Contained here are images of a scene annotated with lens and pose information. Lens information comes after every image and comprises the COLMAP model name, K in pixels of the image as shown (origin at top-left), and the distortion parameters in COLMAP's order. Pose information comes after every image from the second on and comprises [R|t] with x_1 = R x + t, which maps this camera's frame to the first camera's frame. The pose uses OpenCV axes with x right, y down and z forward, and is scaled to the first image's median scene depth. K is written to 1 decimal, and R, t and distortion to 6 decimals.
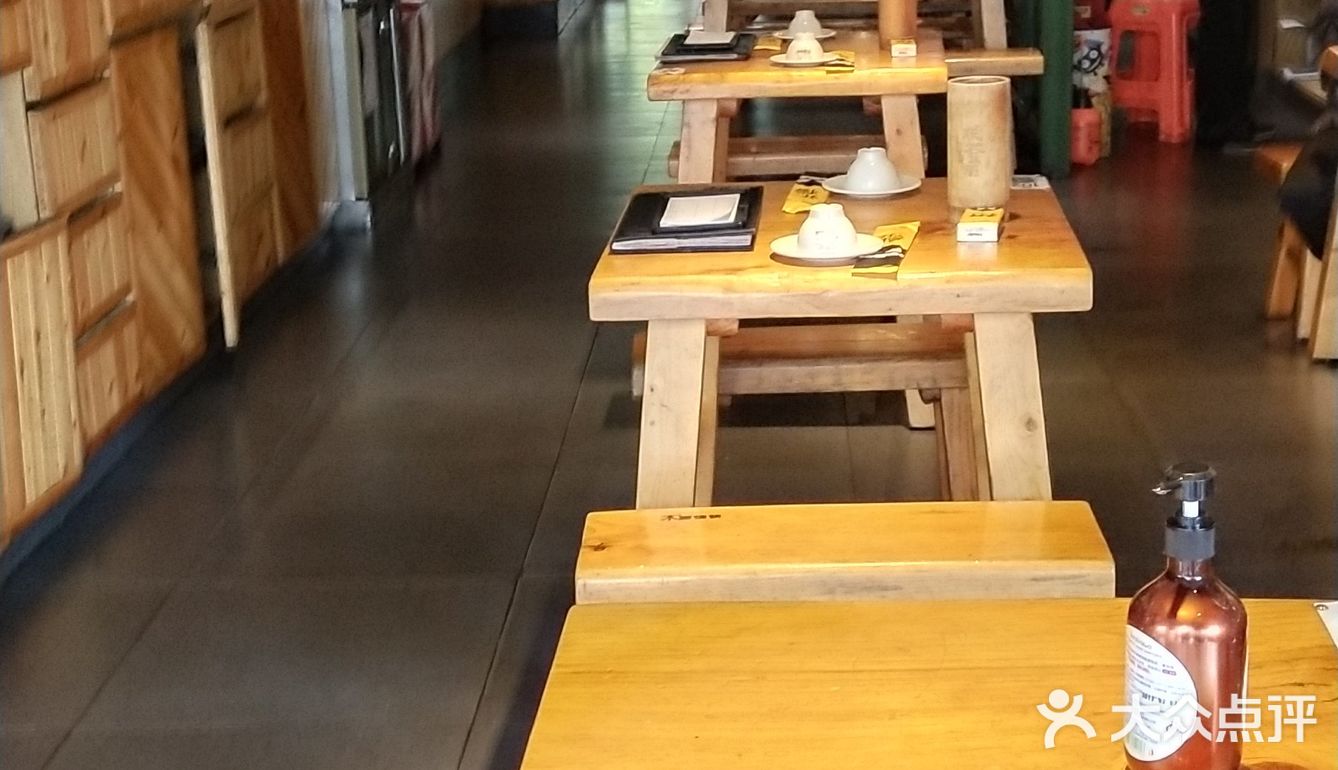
lens RADIAL K [[2215.8, 0, 670.8], [0, 2215.8, 319.9], [0, 0, 1]] dist [0.067139, -0.751089]
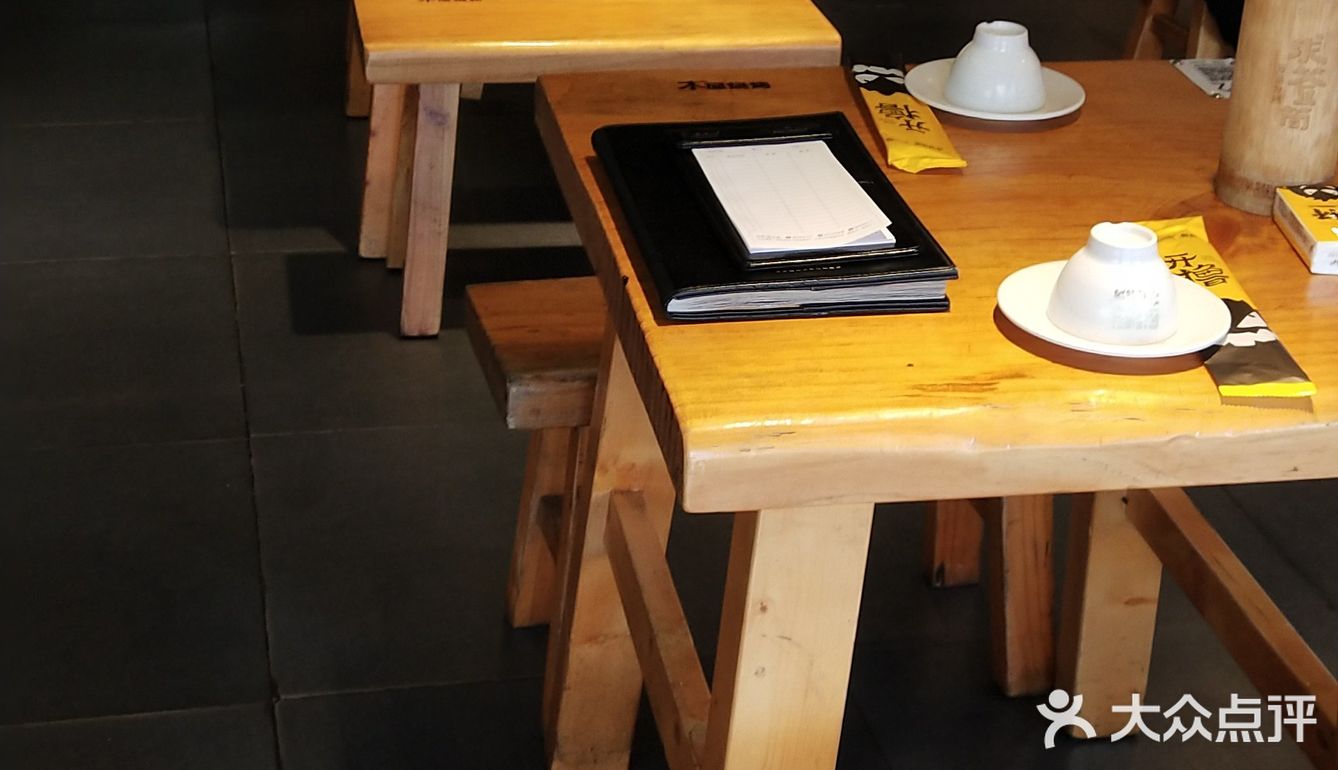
lens RADIAL K [[2215.8, 0, 670.8], [0, 2215.8, 319.9], [0, 0, 1]] dist [0.067139, -0.751089]
pose [[0.963221, -0.032434, 0.266747, -0.148967], [-0.017302, 0.983143, 0.182016, -0.113615], [-0.268154, -0.179937, 0.946423, 0.535864]]
